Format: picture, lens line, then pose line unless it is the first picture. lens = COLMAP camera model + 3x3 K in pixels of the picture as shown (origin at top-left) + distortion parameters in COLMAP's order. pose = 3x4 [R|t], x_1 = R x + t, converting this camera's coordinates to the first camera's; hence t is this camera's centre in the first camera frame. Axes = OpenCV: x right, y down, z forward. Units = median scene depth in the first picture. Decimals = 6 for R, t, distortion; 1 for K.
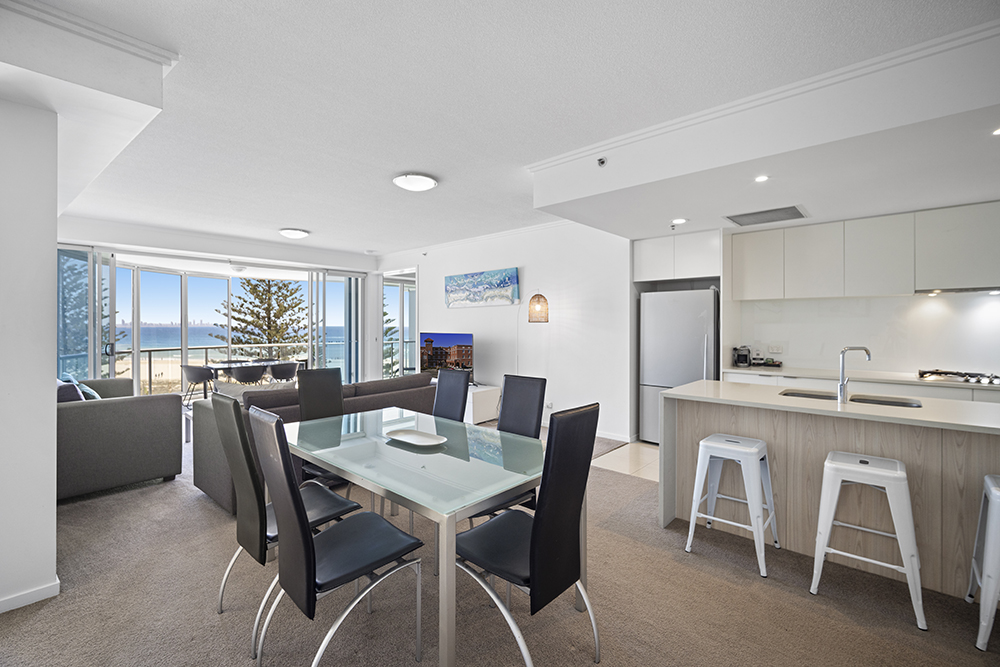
lens RADIAL K [[437.8, 0, 497.9], [0, 437.8, 326.1], [0, 0, 1]] dist [0.000103, 0.000084]
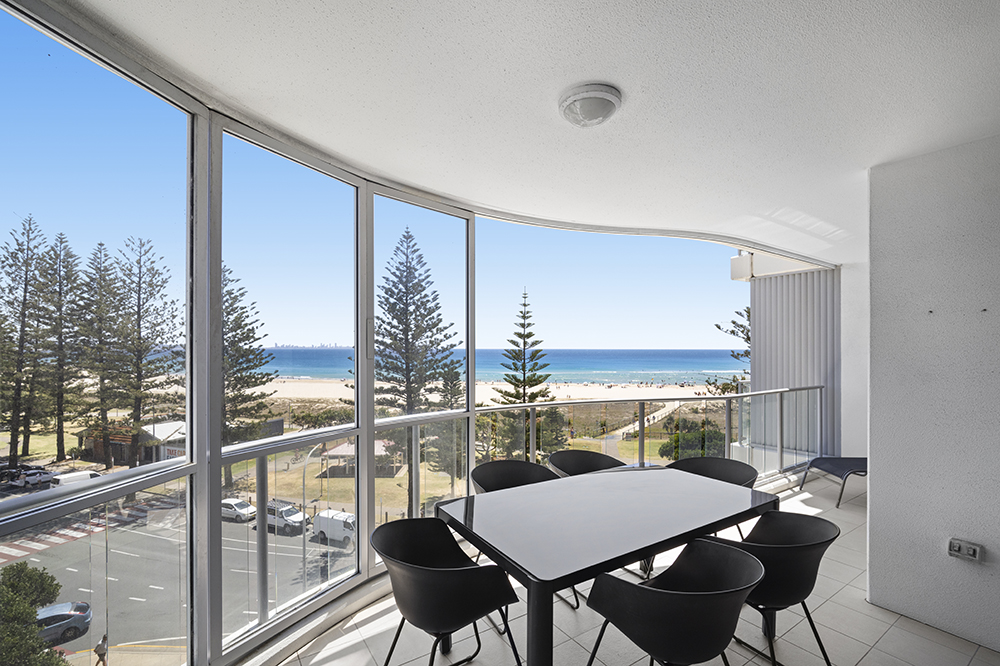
lens RADIAL K [[450.5, 0, 499.0], [0, 450.5, 346.5], [0, 0, 1]] dist [-0.001524, -0.000140]
pose [[0.969582, 0.001429, -0.244763, -0.113749], [-0.002753, 0.999983, -0.005069, -0.000765], [0.244752, 0.005589, 0.969570, 0.149257]]
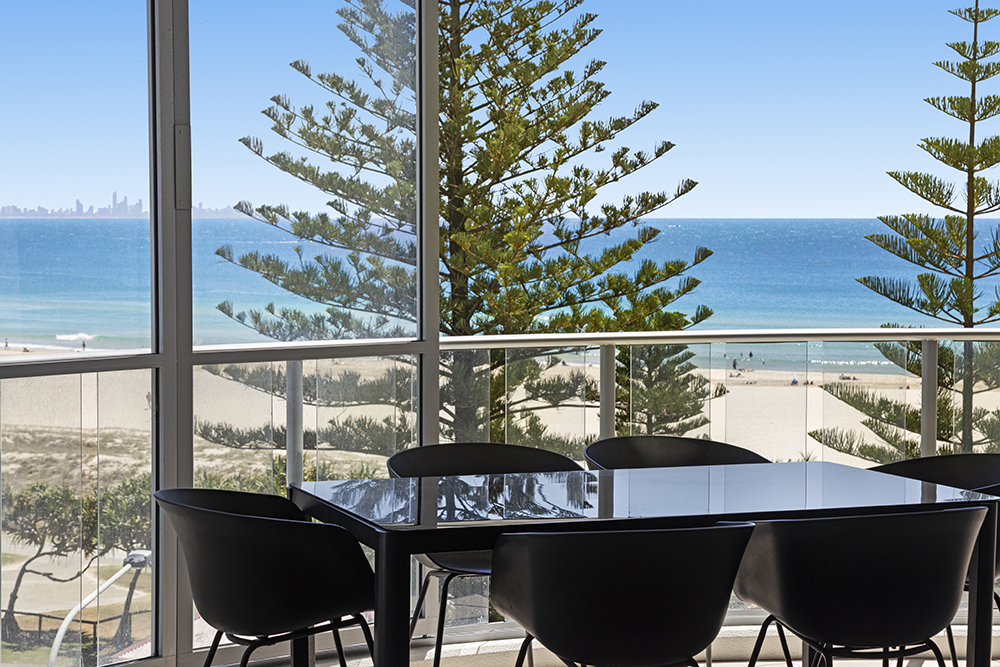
lens RADIAL K [[2104.8, 0, 500.0], [0, 2104.8, 333.5], [0, 0, 1]] dist [0.079976, 0.204906]
pose [[0.903444, 0.026049, -0.427913, -0.066499], [-0.002557, 0.998462, 0.055381, 0.001050], [0.428698, -0.048939, 0.902122, 0.087121]]
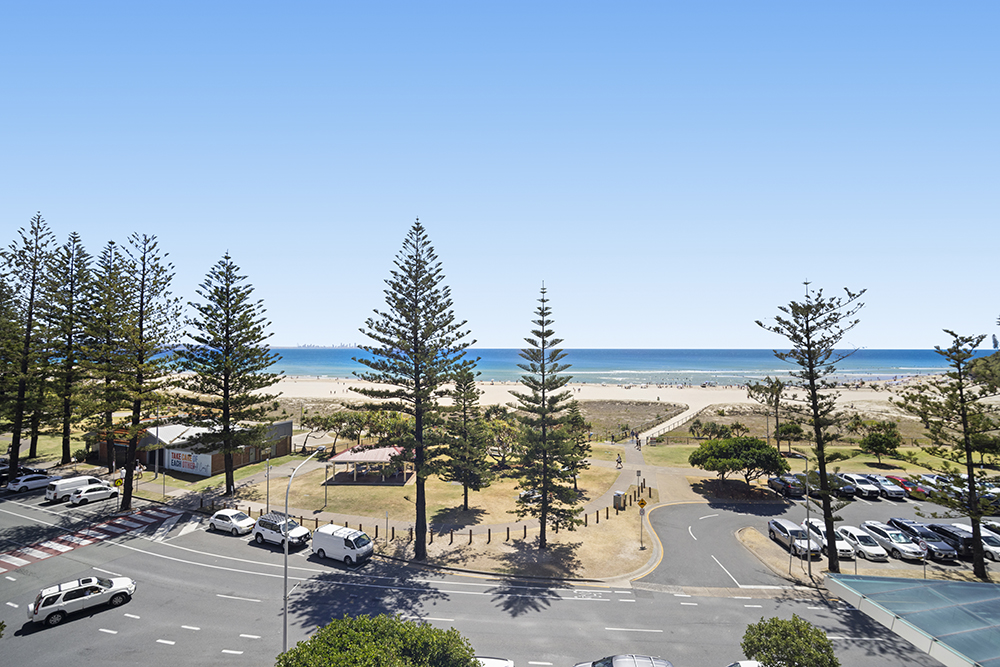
lens RADIAL K [[446.5, 0, 501.1], [0, 446.5, 329.3], [0, 0, 1]] dist [-0.001320, -0.000140]
pose [[0.961302, -0.009812, -0.275322, -0.134812], [-0.001986, 0.999093, -0.042539, -0.000612], [0.275490, 0.041439, 0.960410, 0.230839]]
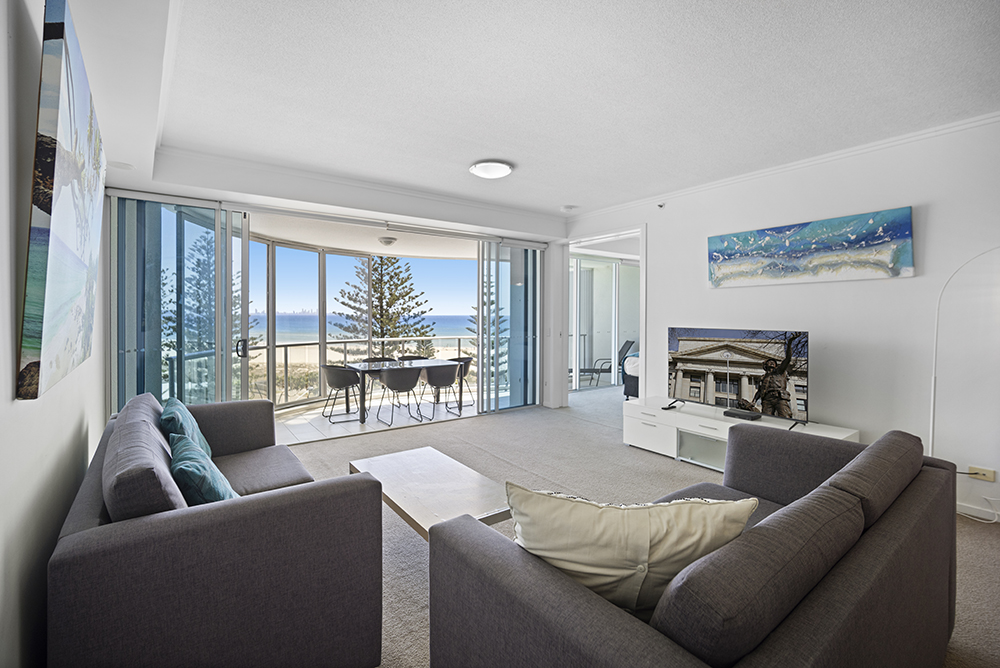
lens RADIAL K [[445.0, 0, 502.9], [0, 445.0, 317.0], [0, 0, 1]] dist [-0.009385, -0.000134]
pose [[0.979963, 0.004733, -0.199124, -0.046335], [-0.003986, 0.999983, 0.004150, -0.000217], [0.199140, -0.003273, 0.979966, 0.053607]]
